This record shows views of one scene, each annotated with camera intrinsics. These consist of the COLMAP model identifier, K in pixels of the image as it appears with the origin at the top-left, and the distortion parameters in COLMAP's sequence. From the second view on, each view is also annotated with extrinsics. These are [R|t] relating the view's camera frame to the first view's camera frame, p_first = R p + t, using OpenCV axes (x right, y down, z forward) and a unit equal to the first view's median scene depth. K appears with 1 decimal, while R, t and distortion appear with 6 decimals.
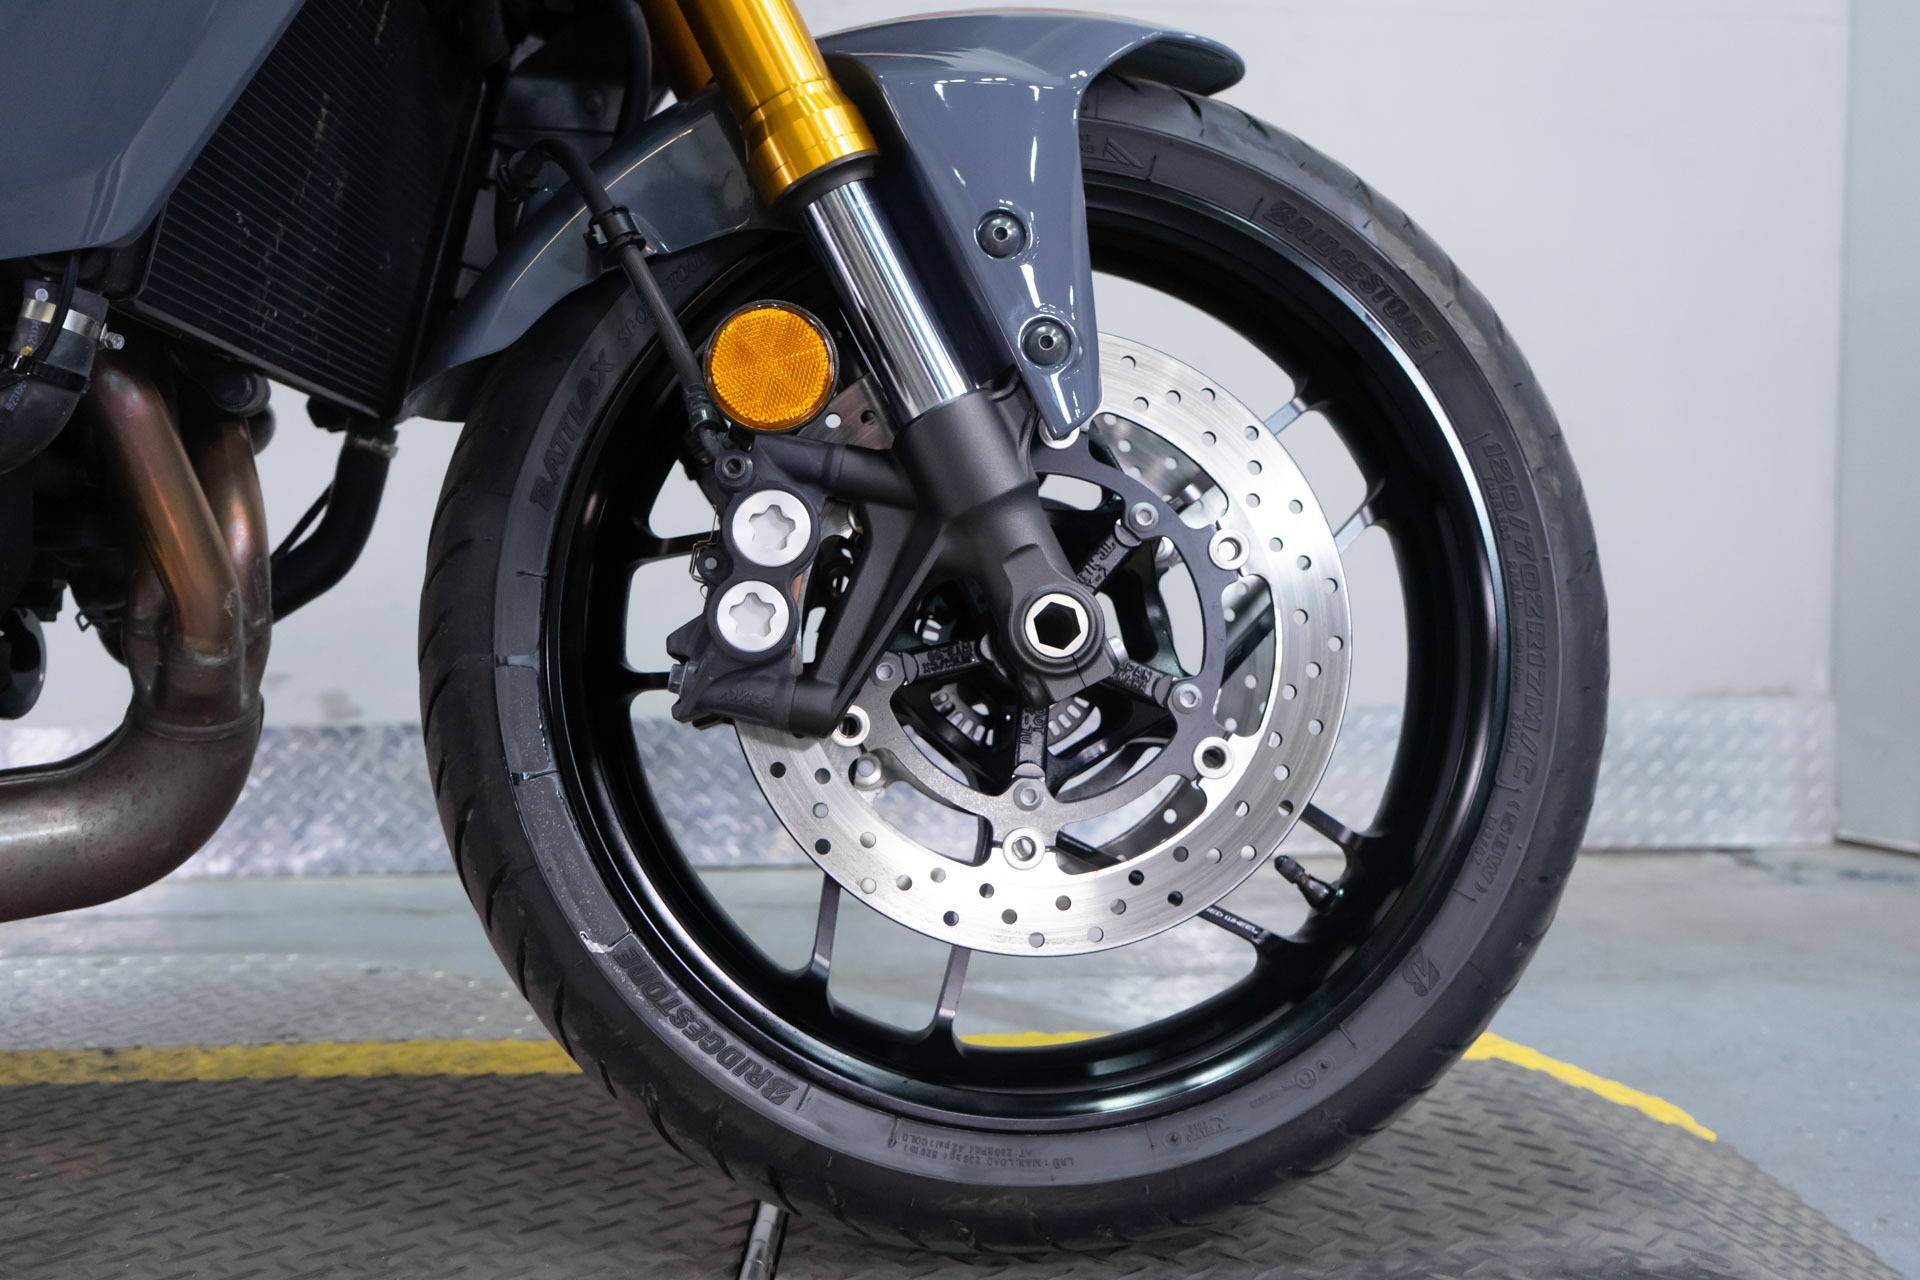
lens RADIAL K [[1857.5, 0, 965.3], [0, 1857.5, 638.0], [0, 0, 1]] dist [0.004977, 0.000000]
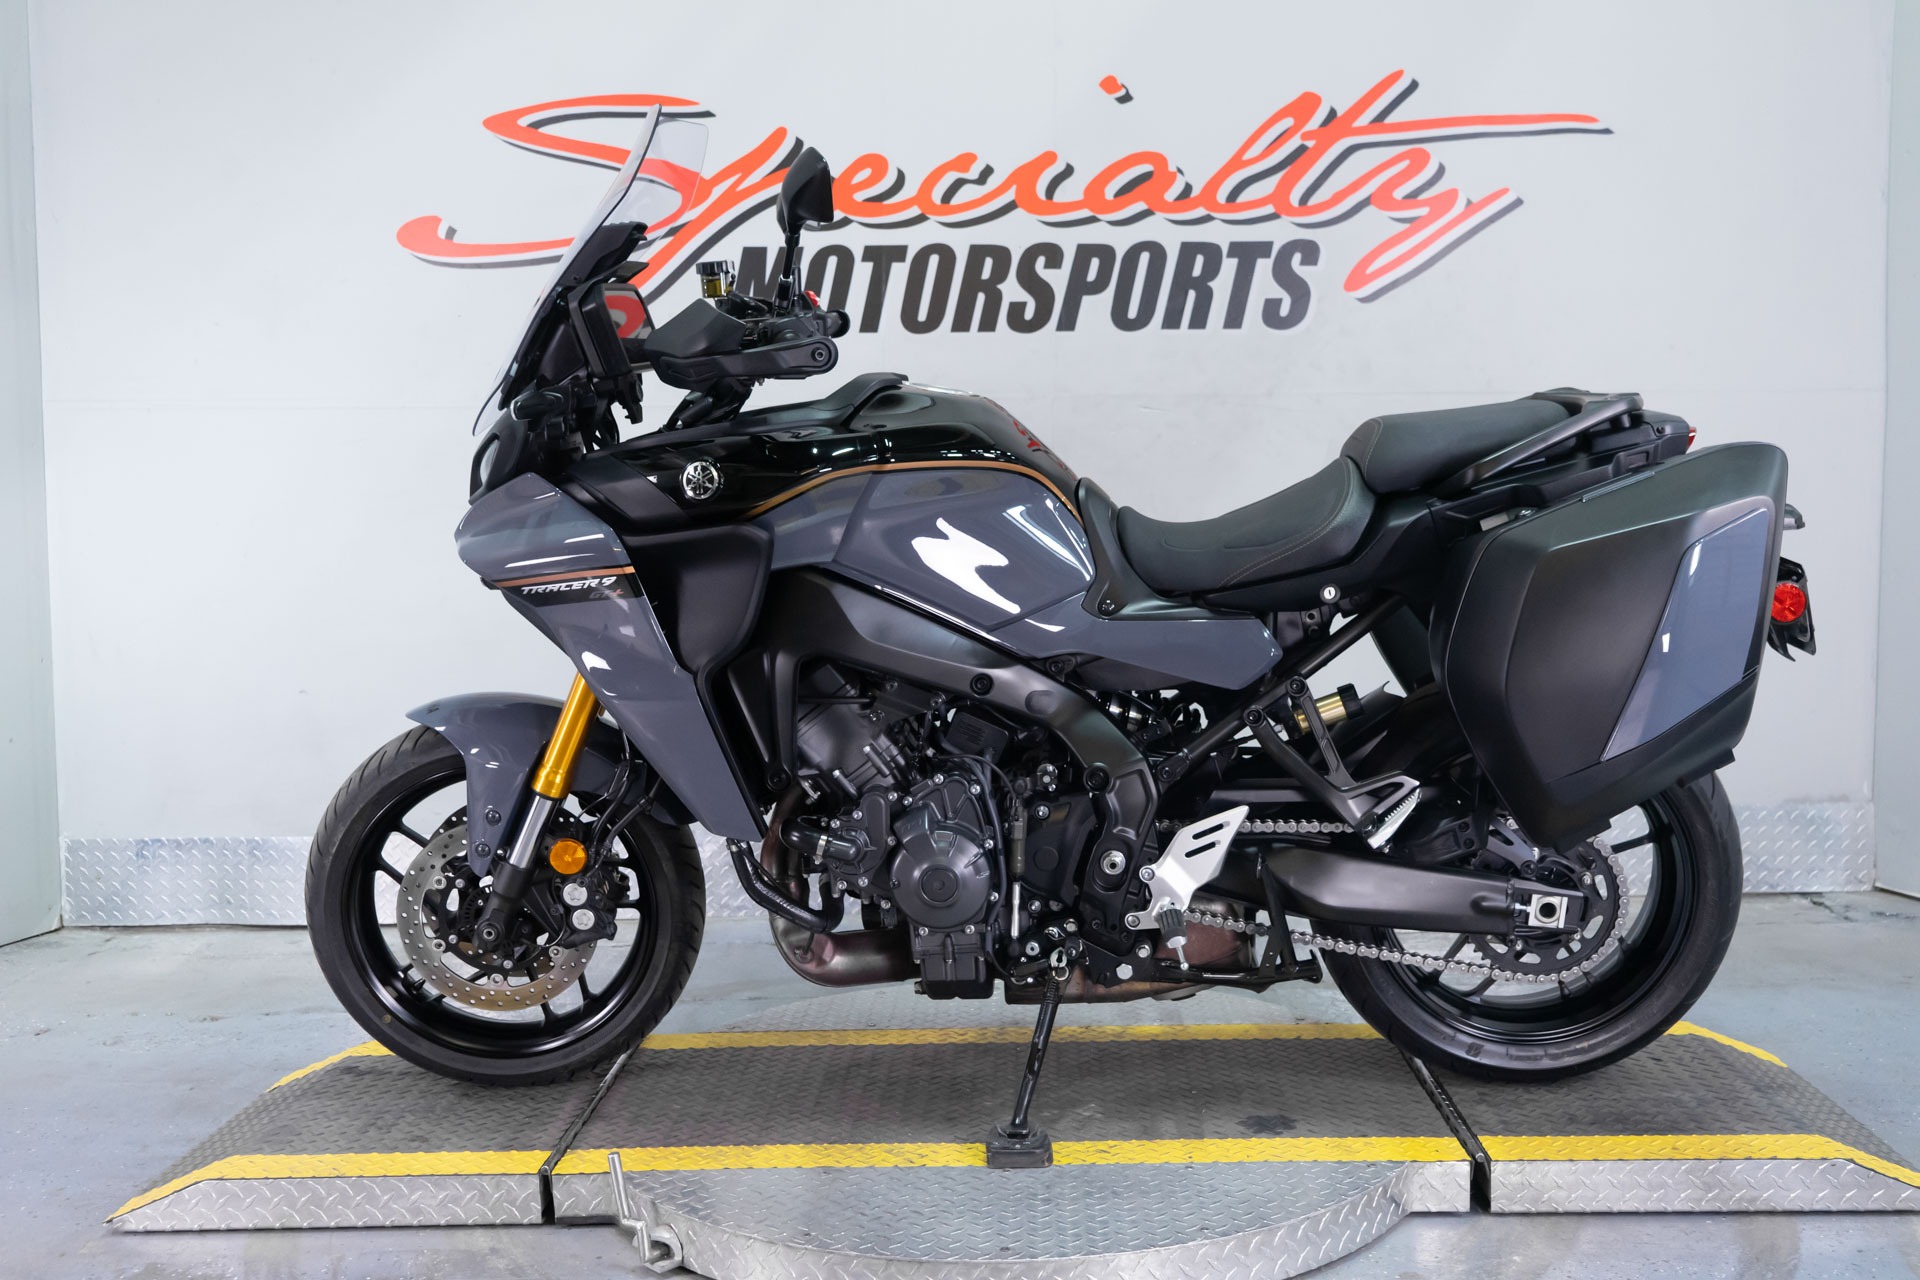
lens RADIAL K [[1857.5, 0, 963.2], [0, 1857.5, 642.6], [0, 0, 1]] dist [0.004977, 0.000000]
pose [[0.998481, -0.007844, -0.054536, -0.249627], [0.009974, 0.999194, 0.038883, -0.184481], [0.054187, -0.039368, 0.997754, -0.689928]]
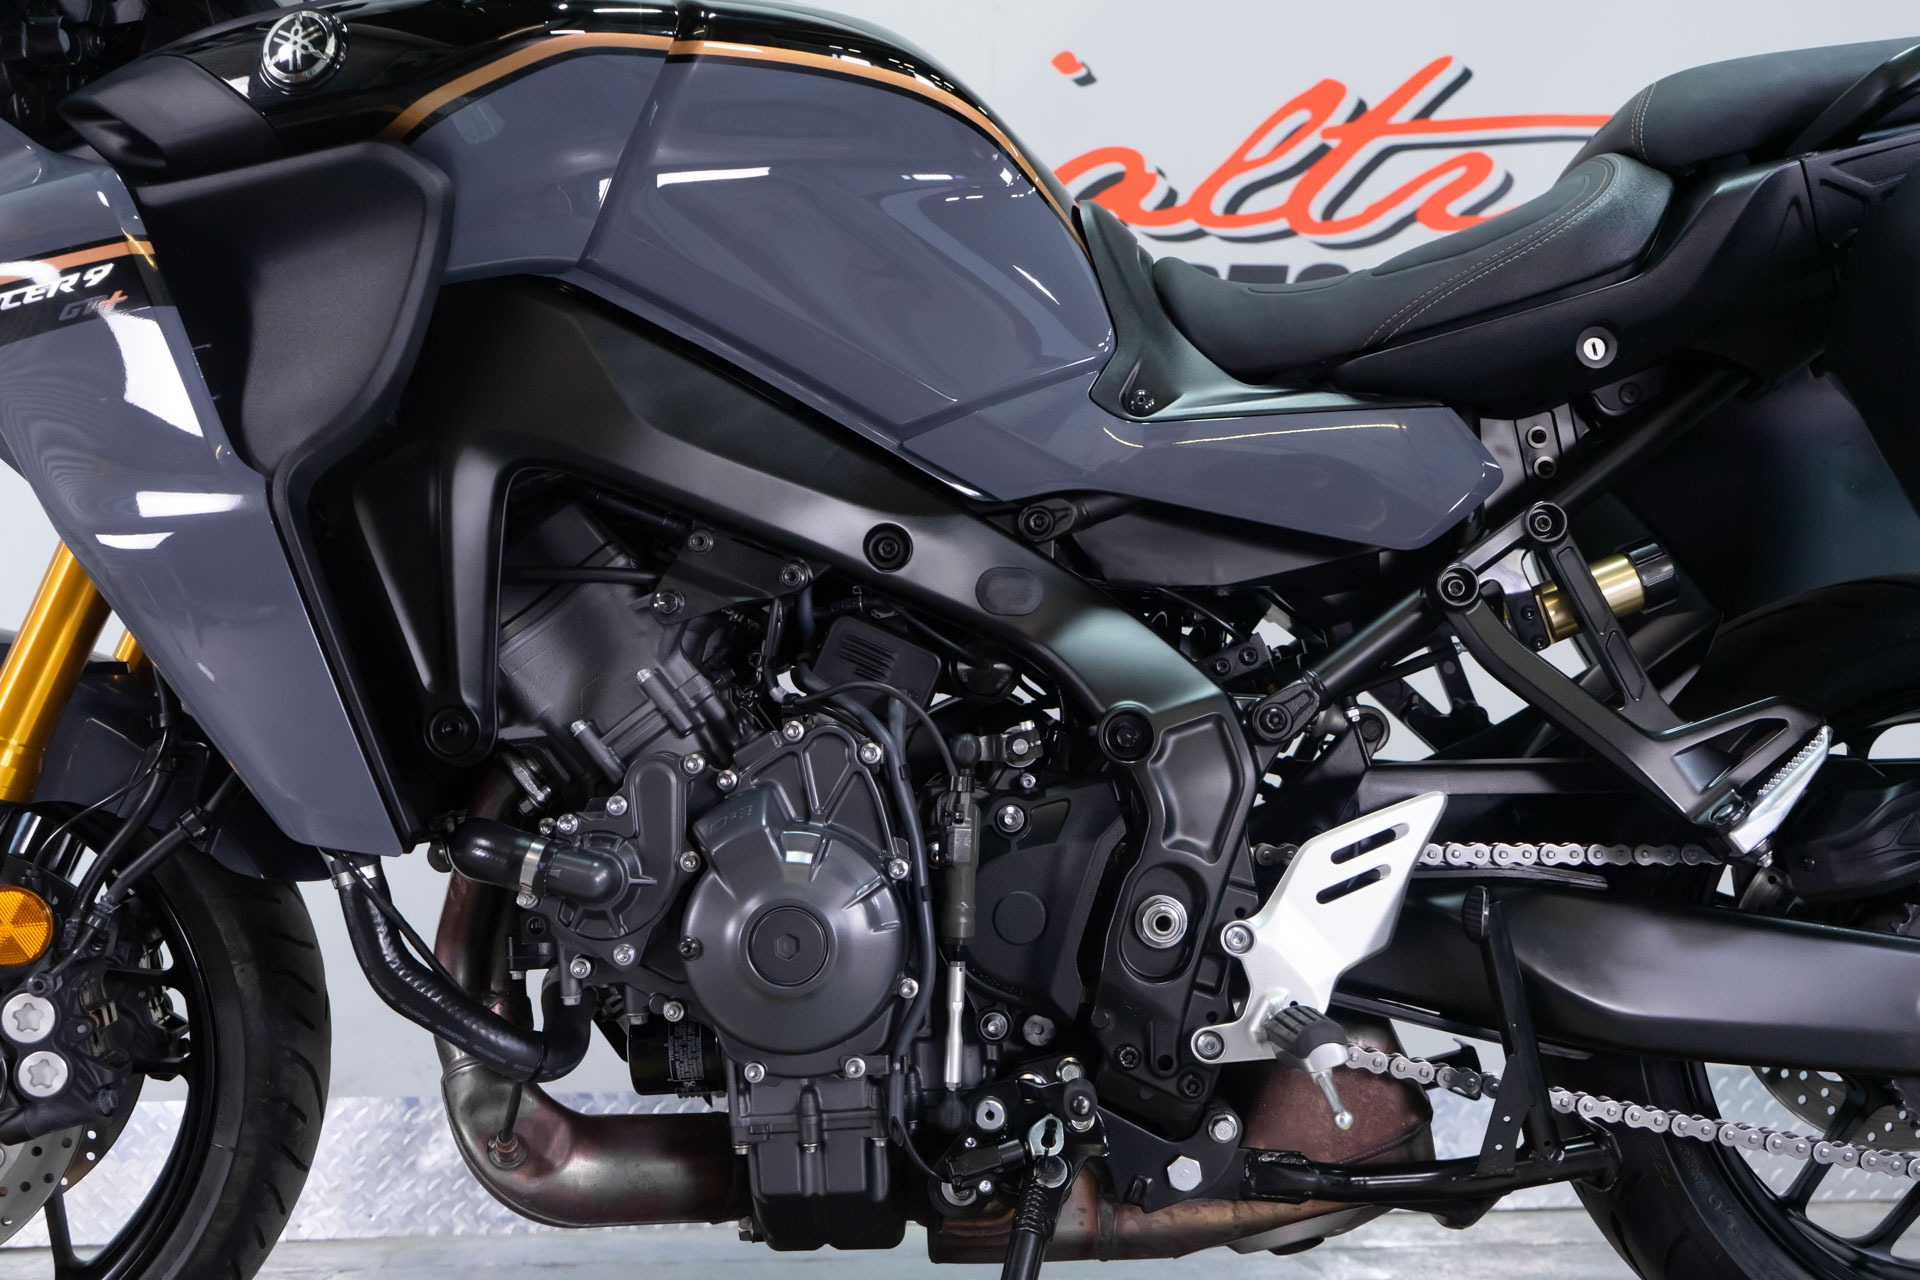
lens RADIAL K [[1857.5, 0, 958.5], [0, 1857.5, 645.8], [0, 0, 1]] dist [0.004977, 0.000000]
pose [[0.999977, -0.005794, -0.003465, -0.274584], [0.005041, 0.982235, -0.187587, -0.003805], [0.004491, 0.187565, 0.982242, -0.160089]]
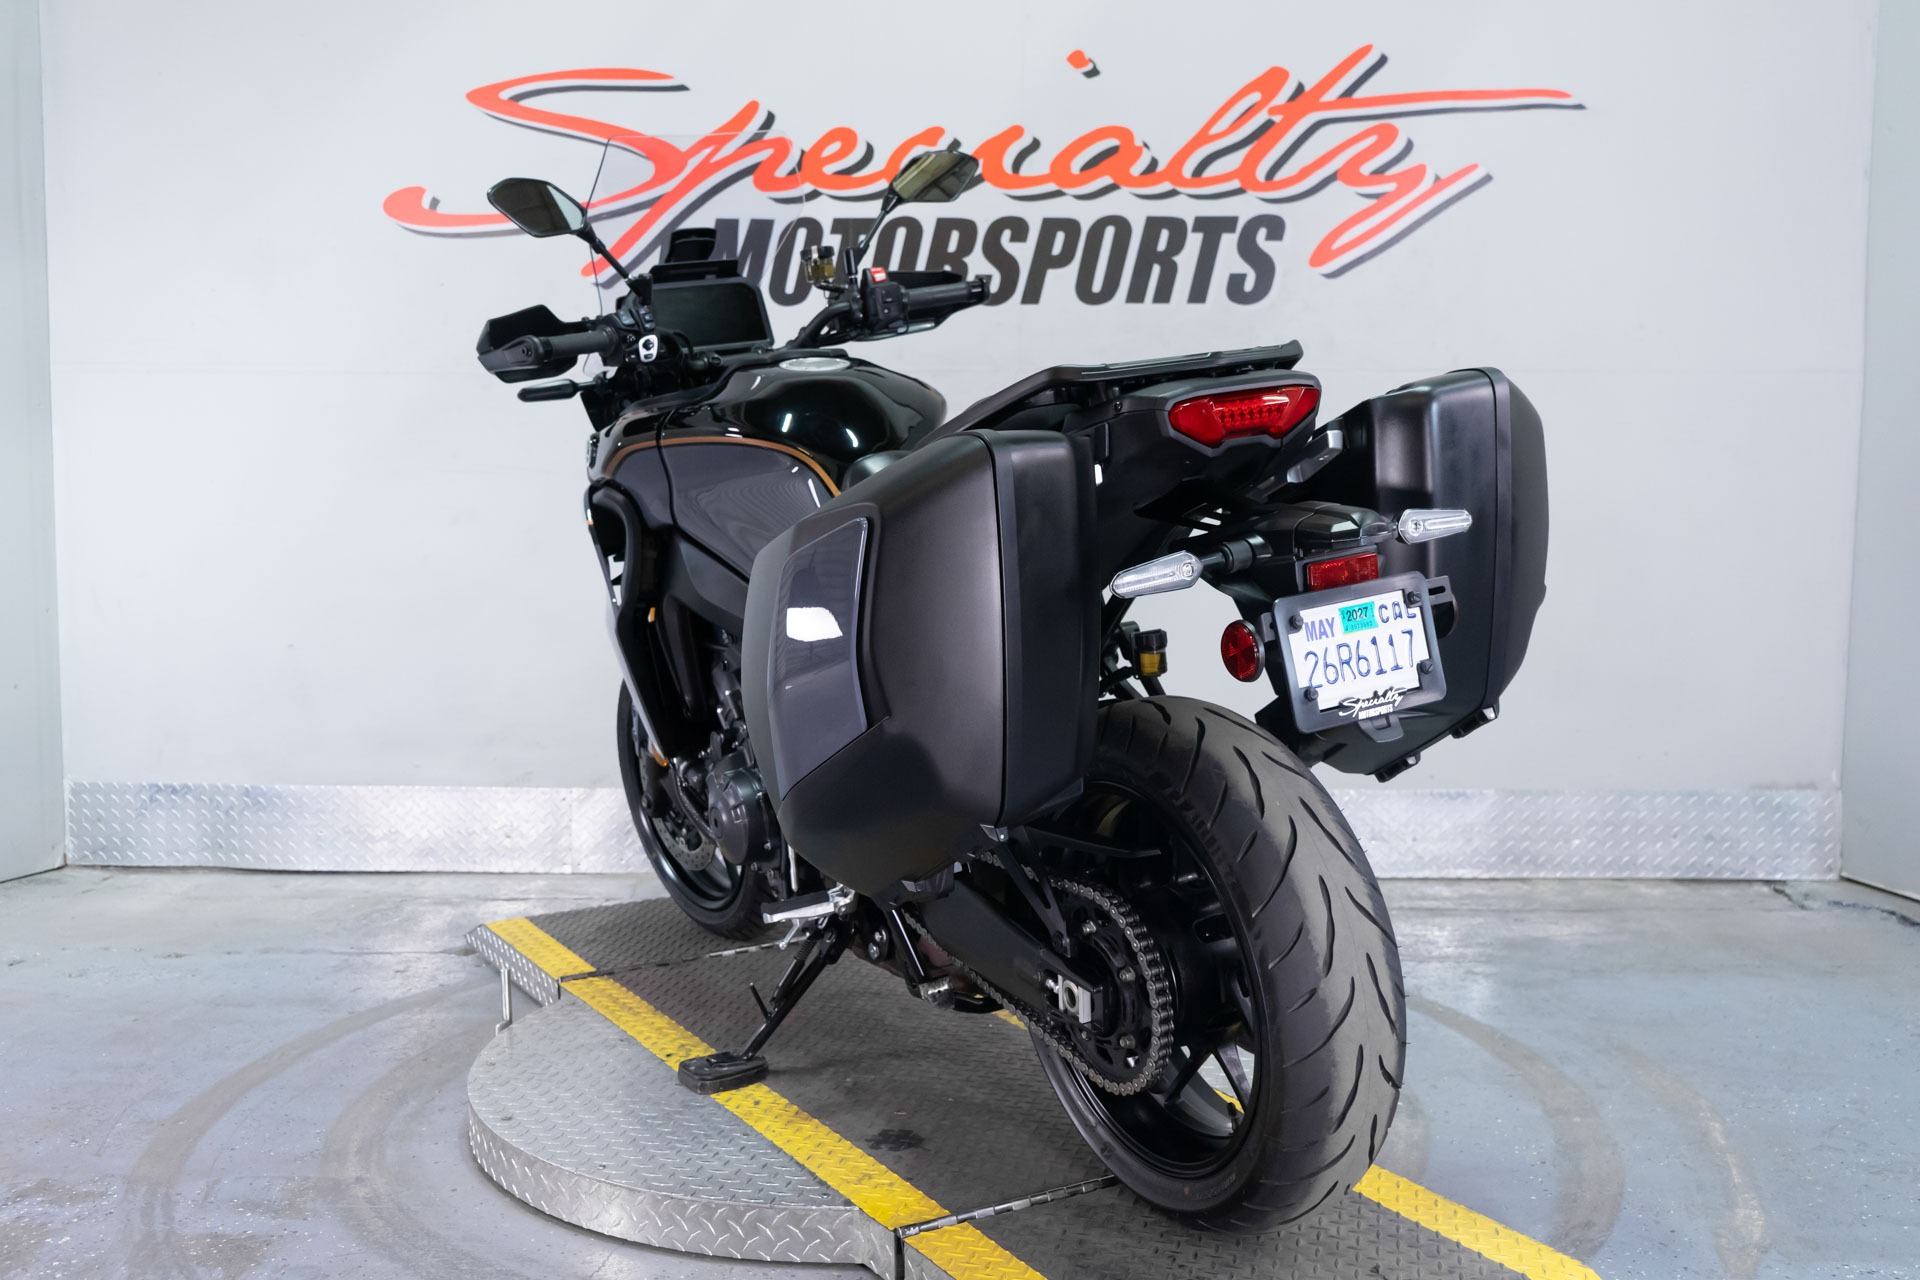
lens RADIAL K [[1857.5, 0, 964.0], [0, 1857.5, 643.5], [0, 0, 1]] dist [0.004977, 0.000000]
pose [[0.993055, 0.013533, -0.116868, -0.106122], [-0.007001, 0.998400, 0.056120, -0.185213], [0.117440, -0.054912, 0.991561, -0.703289]]
